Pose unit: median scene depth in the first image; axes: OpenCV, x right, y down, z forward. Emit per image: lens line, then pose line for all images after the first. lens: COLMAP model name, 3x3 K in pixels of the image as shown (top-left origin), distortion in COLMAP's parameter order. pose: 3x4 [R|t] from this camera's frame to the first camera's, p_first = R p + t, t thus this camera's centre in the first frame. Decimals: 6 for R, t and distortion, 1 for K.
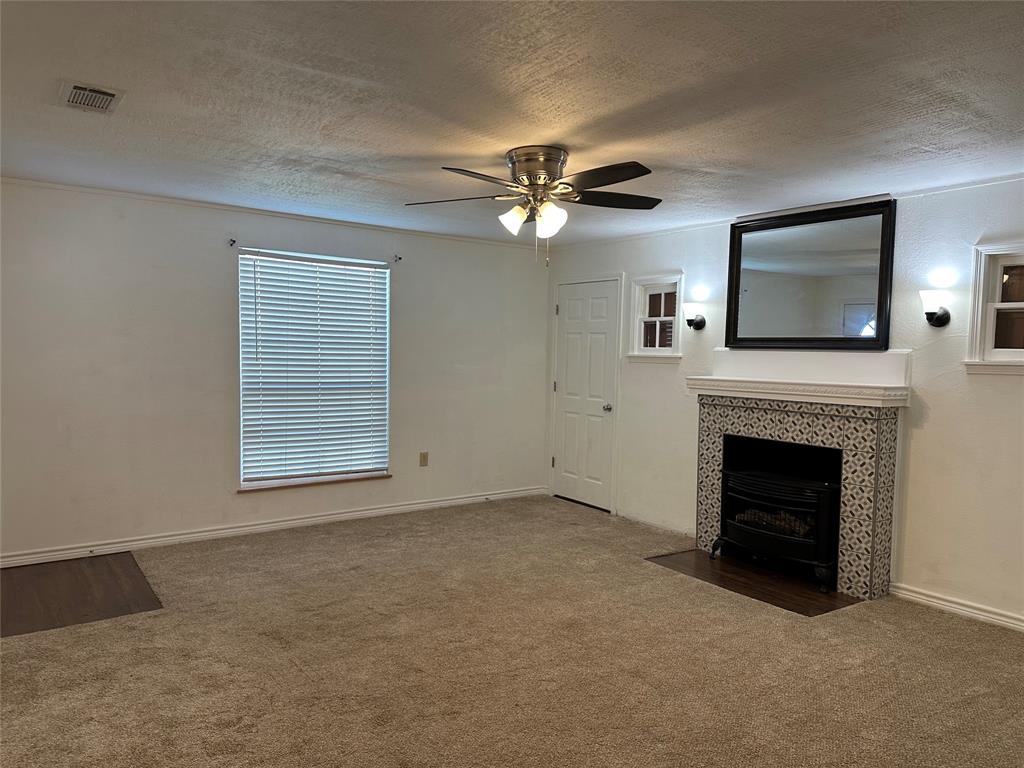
lens RADIAL K [[709.5, 0, 512.0], [0, 709.5, 384.0], [0, 0, 1]] dist [0.133624, -0.229195]
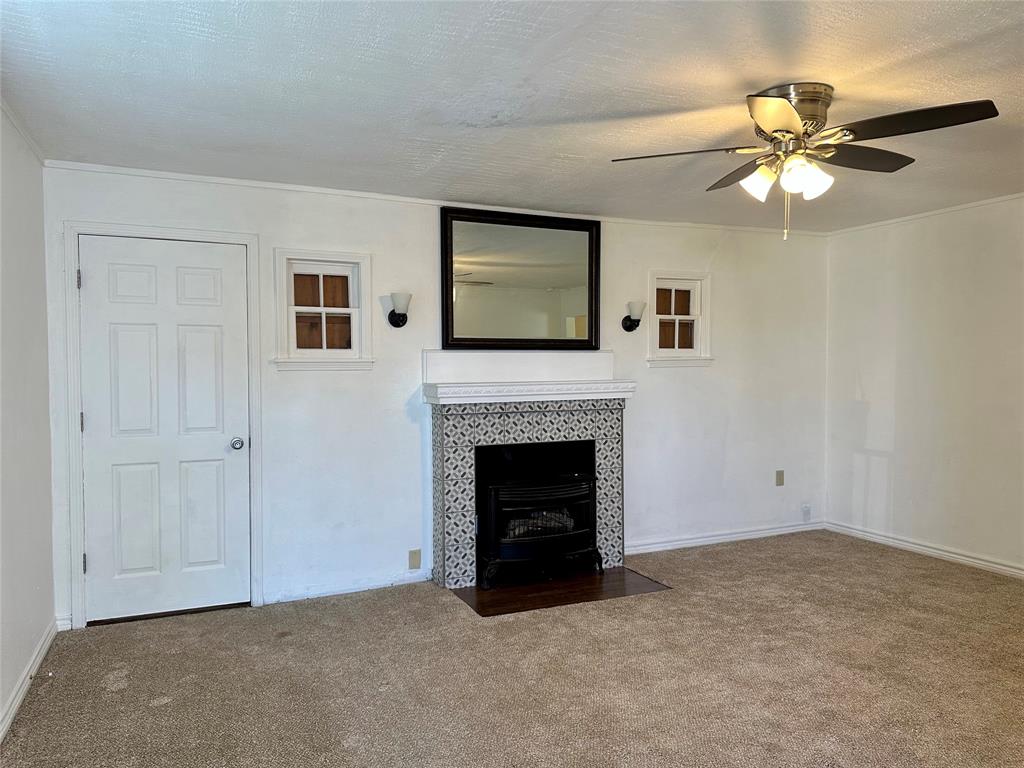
lens RADIAL K [[709.5, 0, 512.0], [0, 709.5, 384.0], [0, 0, 1]] dist [0.133624, -0.229195]
pose [[0.213552, -0.059069, 0.975144, -0.575423], [0.053423, 0.997383, 0.048717, -0.049845], [-0.975470, 0.041692, 0.216149, 0.809689]]
